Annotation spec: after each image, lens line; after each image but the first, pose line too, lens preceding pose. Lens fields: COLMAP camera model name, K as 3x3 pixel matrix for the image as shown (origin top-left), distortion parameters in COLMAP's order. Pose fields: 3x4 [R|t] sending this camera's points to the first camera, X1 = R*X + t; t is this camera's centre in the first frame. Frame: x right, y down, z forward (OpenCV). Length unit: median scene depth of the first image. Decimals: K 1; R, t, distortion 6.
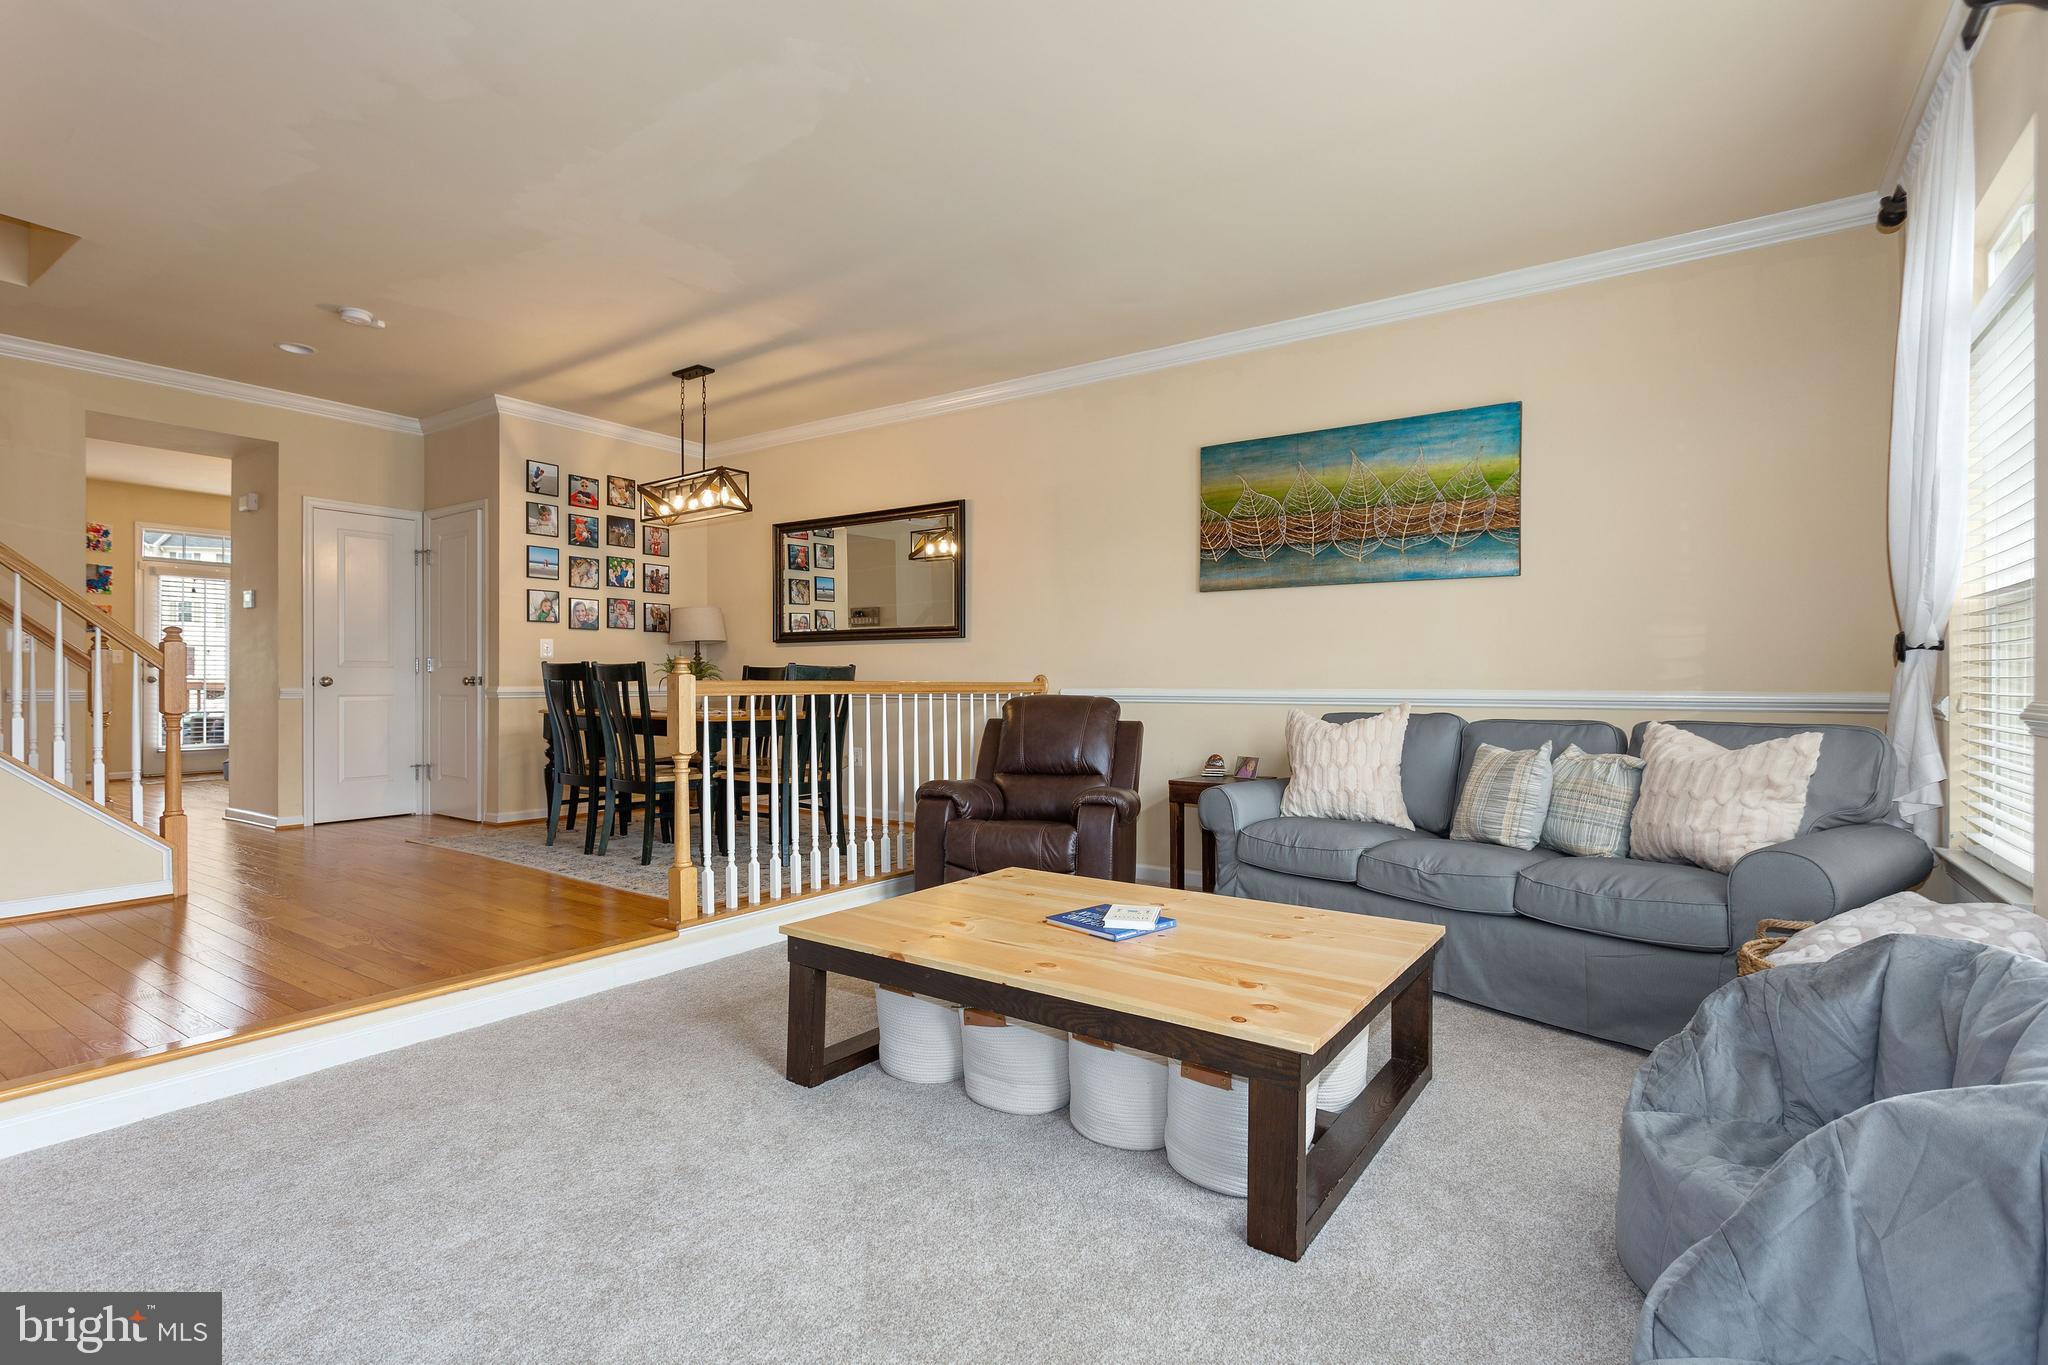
lens RADIAL K [[986.1, 0, 1021.6], [0, 986.1, 682.8], [0, 0, 1]] dist [0.002429, 0.001808]
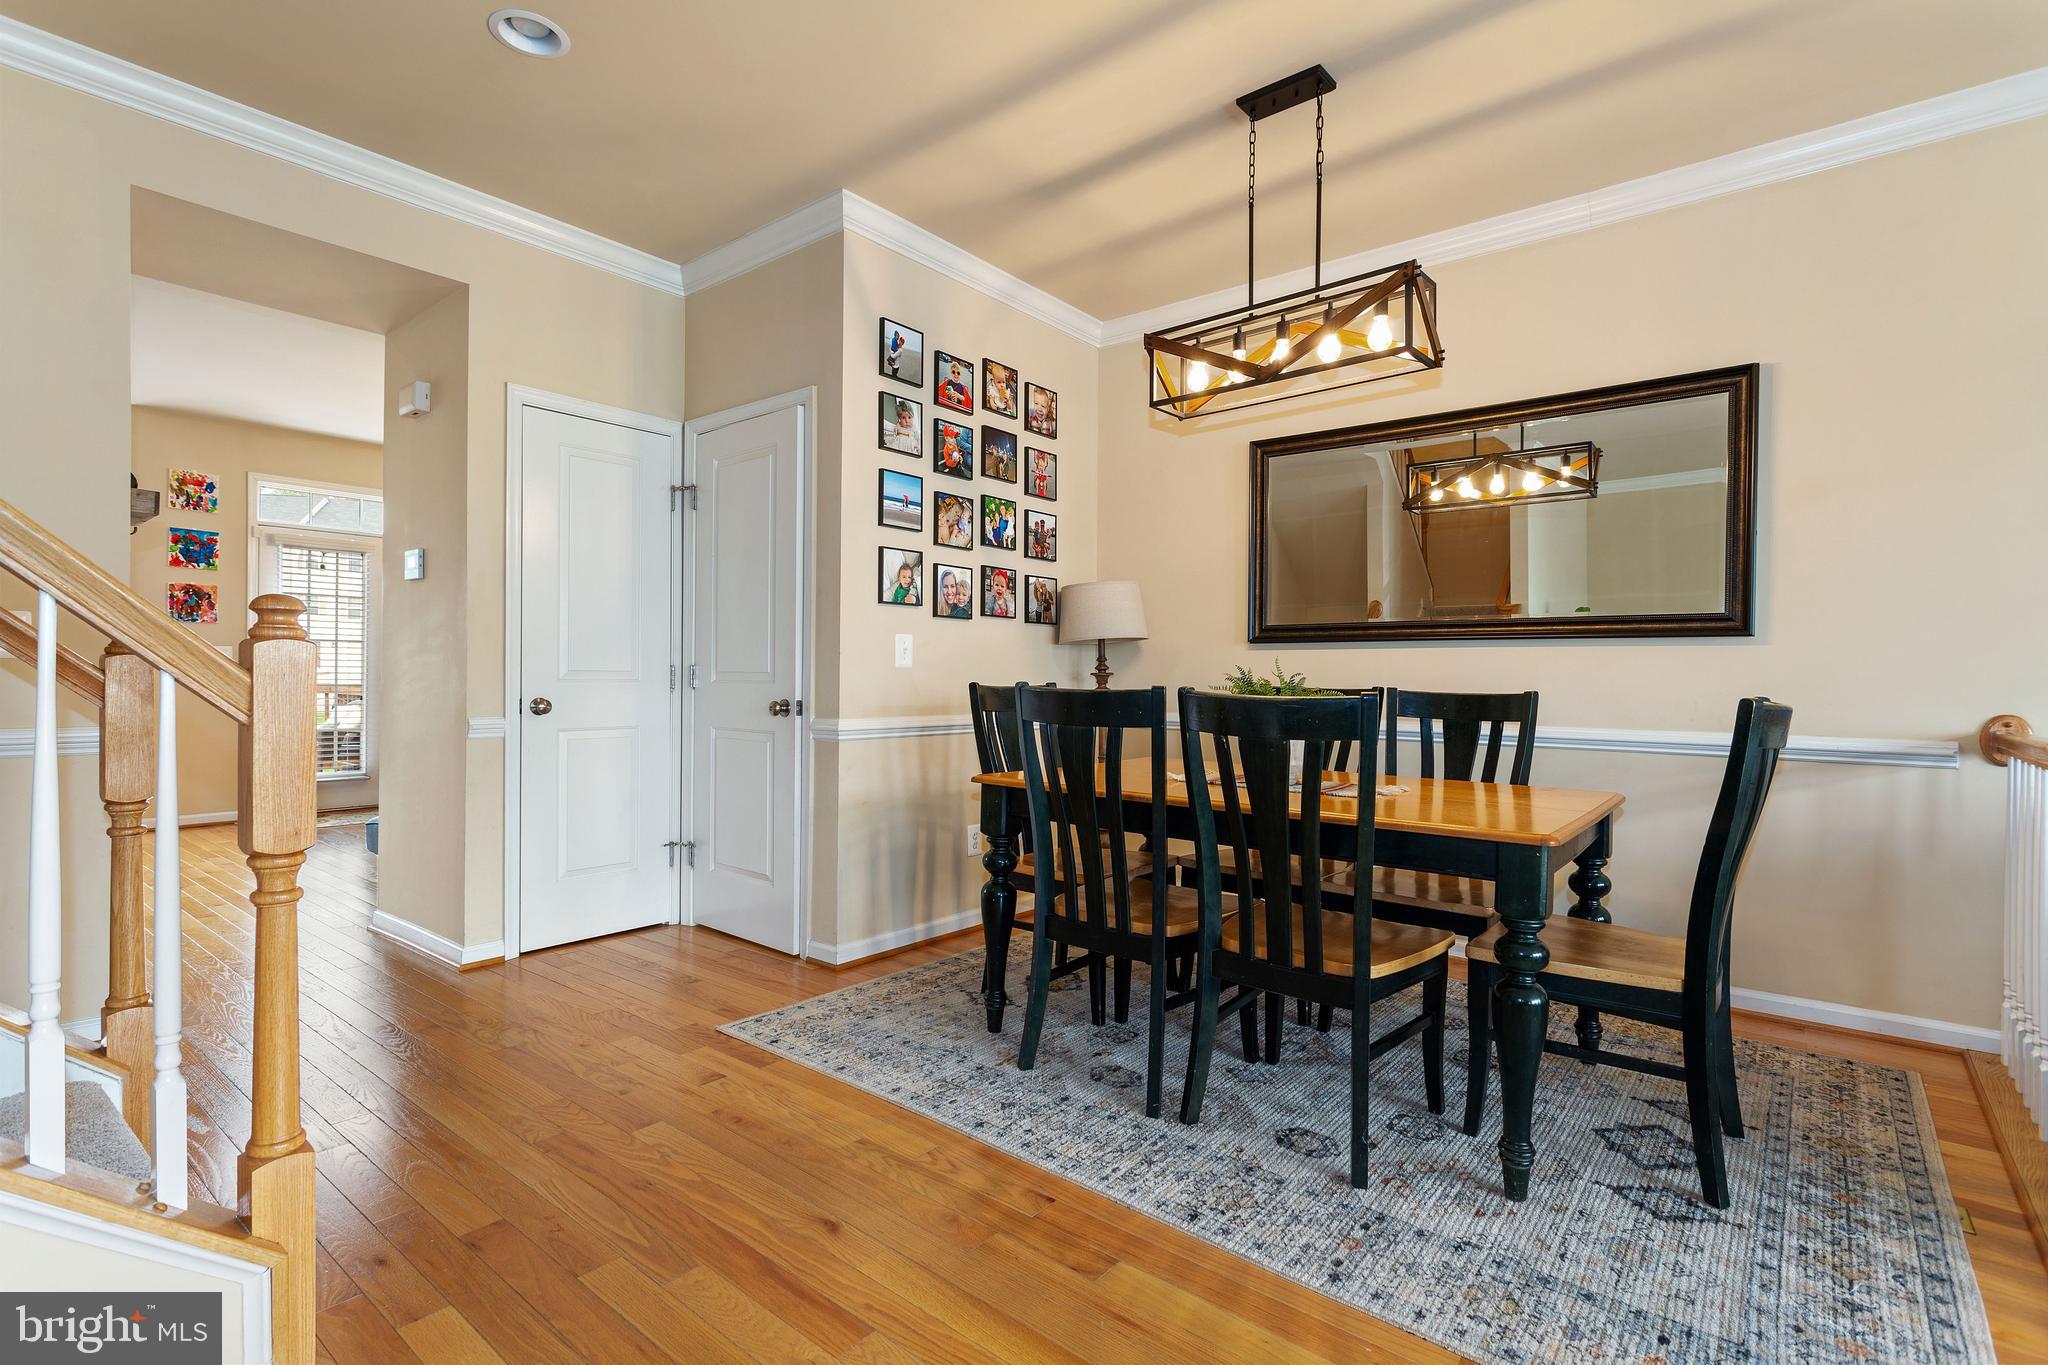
lens RADIAL K [[986.1, 0, 1030.4], [0, 986.1, 685.1], [0, 0, 1]] dist [0.002429, 0.001808]
pose [[0.997240, 0.007984, -0.073809, -0.357644], [-0.007521, 0.999950, 0.006553, -0.018684], [0.073857, -0.005980, 0.997251, 0.423694]]
